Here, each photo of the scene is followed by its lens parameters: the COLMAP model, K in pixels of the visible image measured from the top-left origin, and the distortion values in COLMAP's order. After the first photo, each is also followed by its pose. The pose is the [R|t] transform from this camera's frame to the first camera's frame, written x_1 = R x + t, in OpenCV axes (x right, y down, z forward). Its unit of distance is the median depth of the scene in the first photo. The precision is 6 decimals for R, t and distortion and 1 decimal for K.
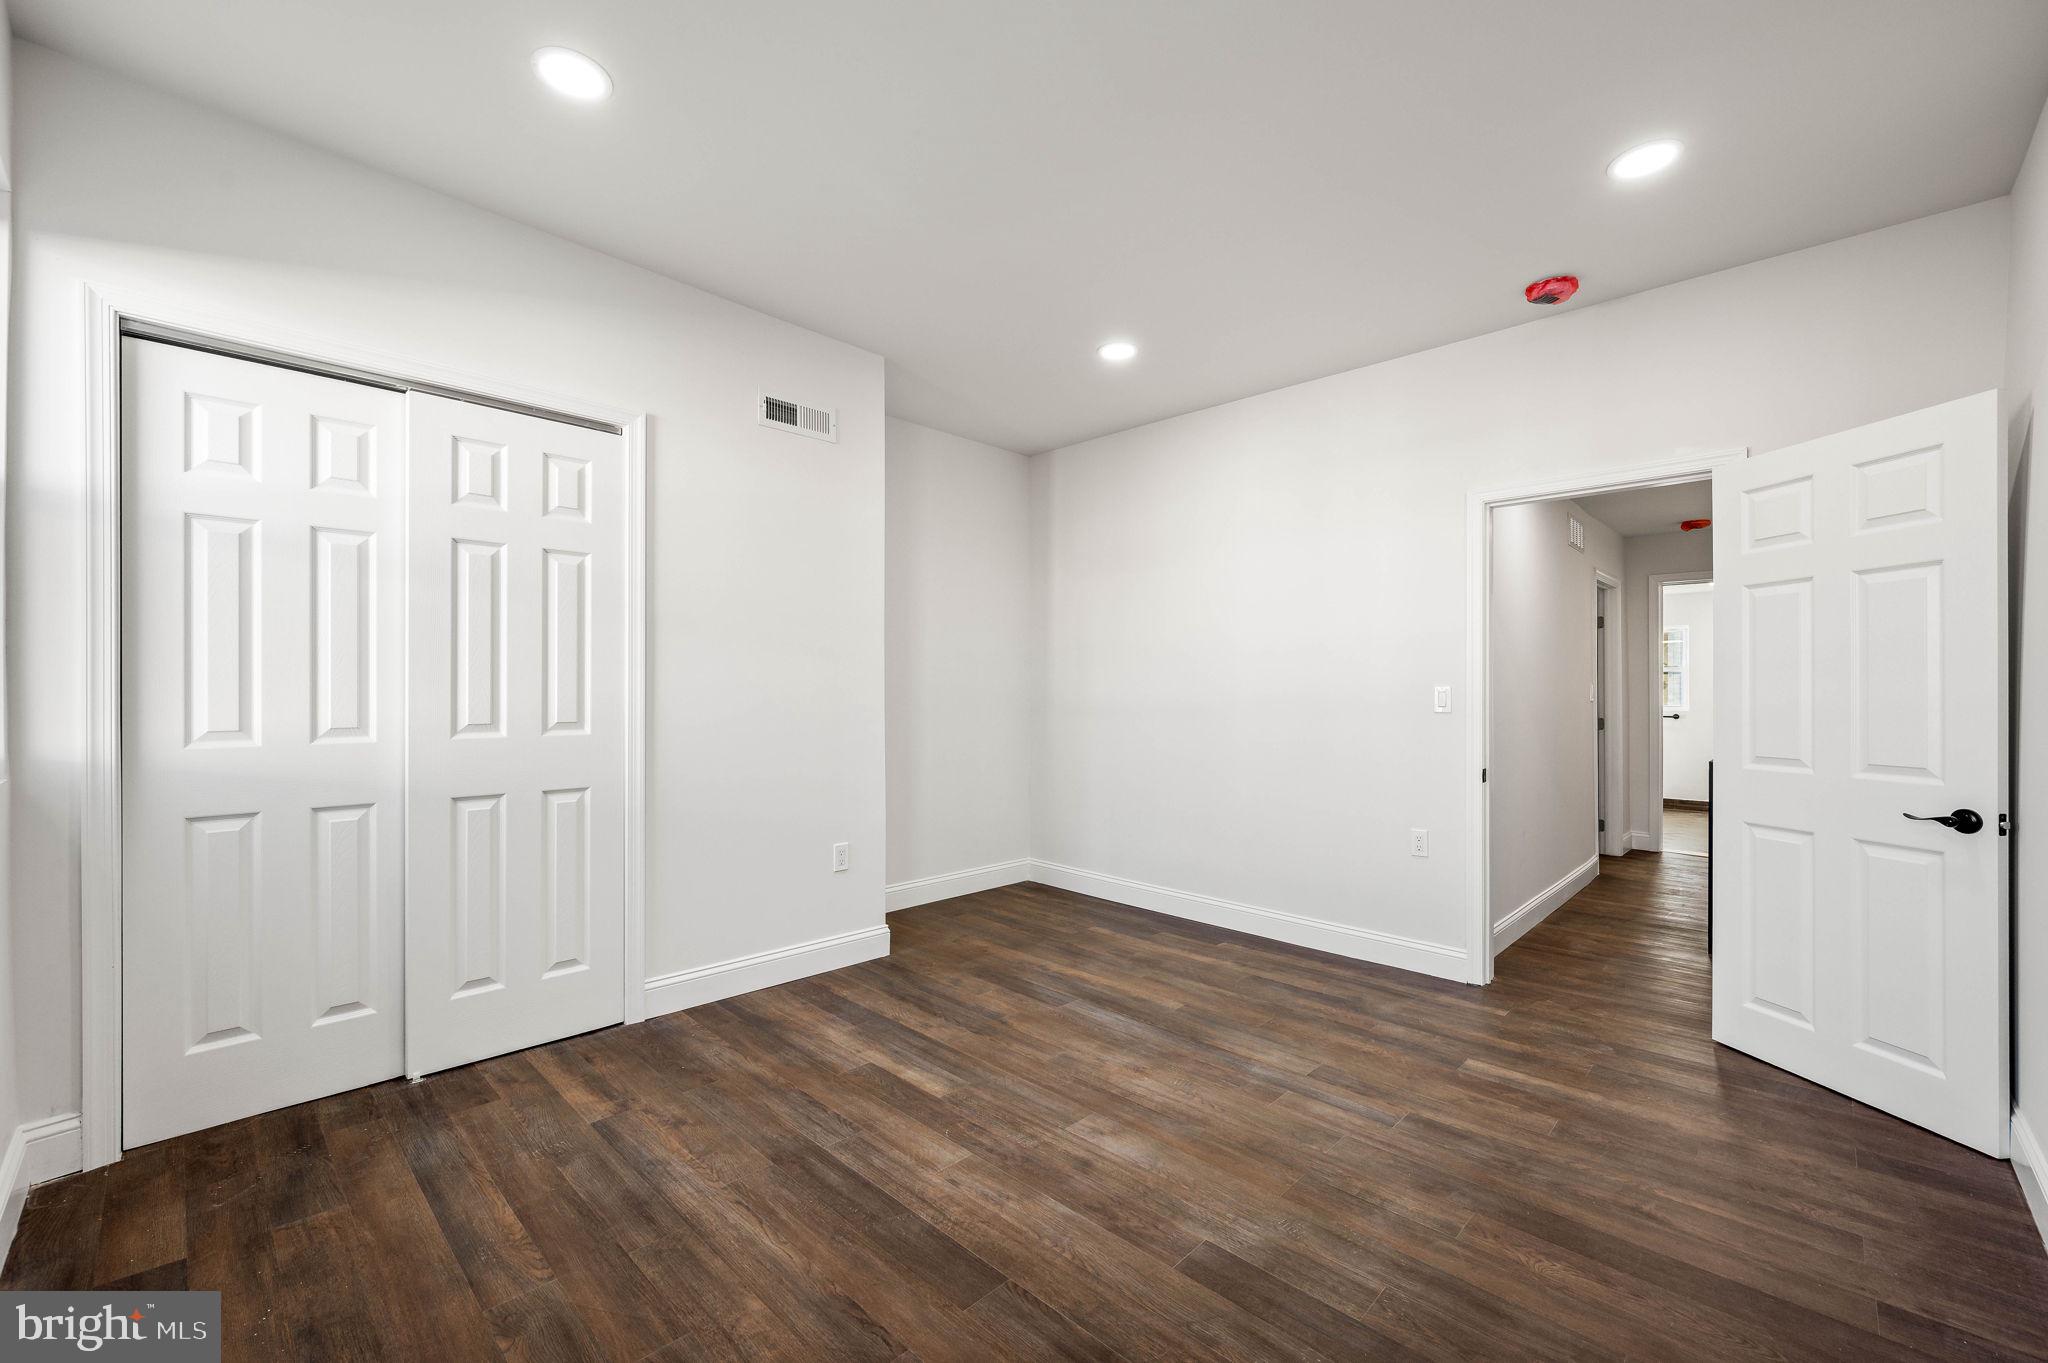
lens RADIAL K [[837.0, 0, 1024.3], [0, 837.0, 689.8], [0, 0, 1]] dist [0.000375, -0.000544]
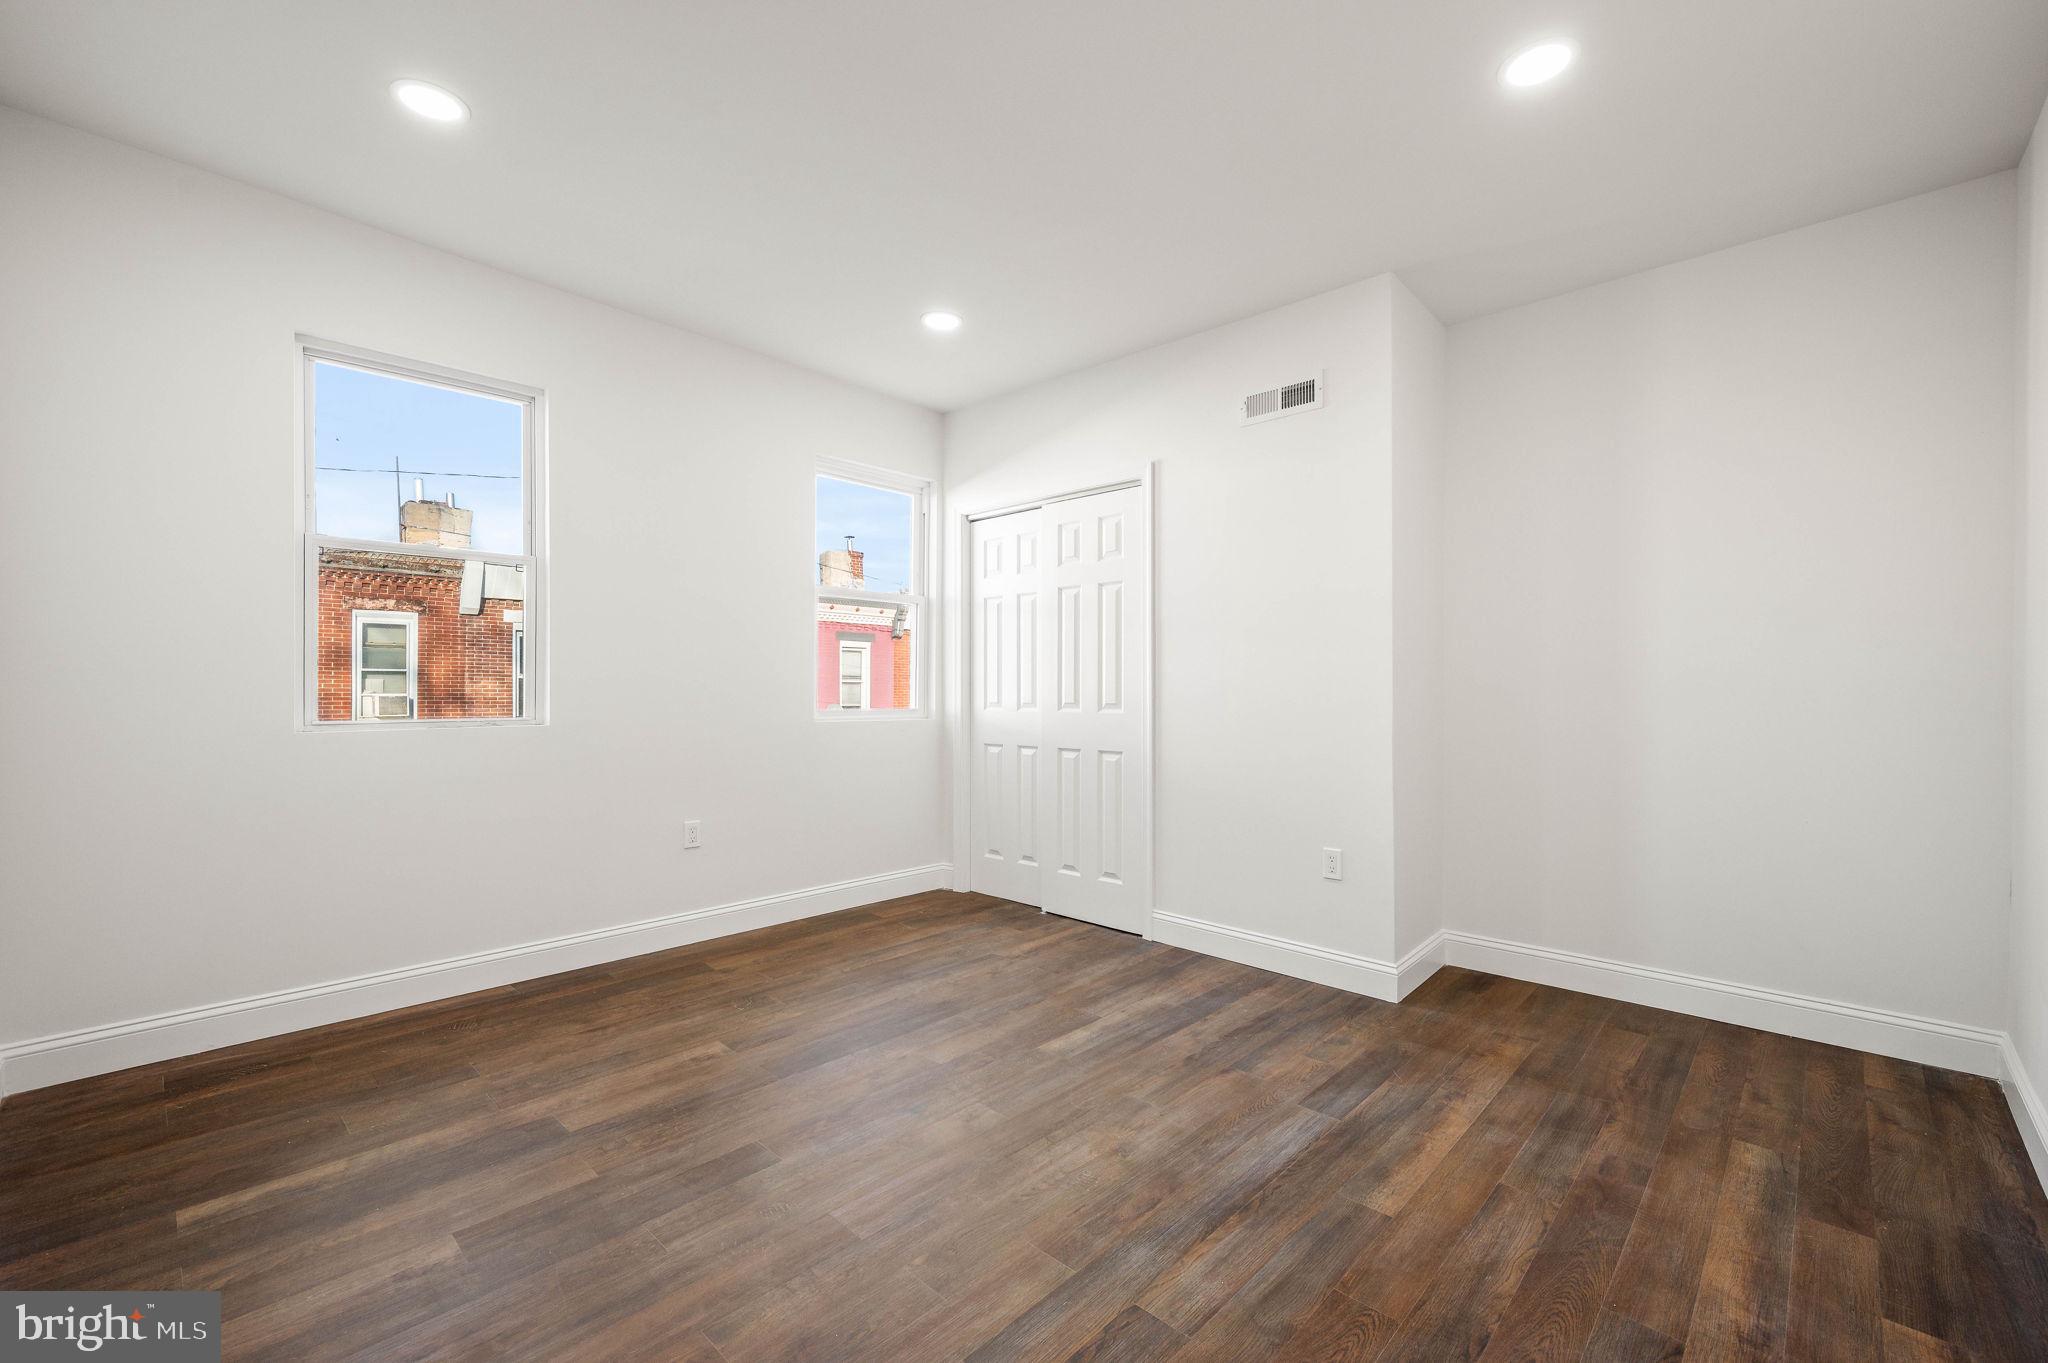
lens RADIAL K [[837.0, 0, 1024.5], [0, 837.0, 687.5], [0, 0, 1]] dist [0.000375, -0.000544]
pose [[0.011557, -0.006357, -0.999913, 0.857463], [0.002408, 0.999977, -0.006330, 0.019930], [0.999930, -0.002335, 0.011572, 0.835697]]
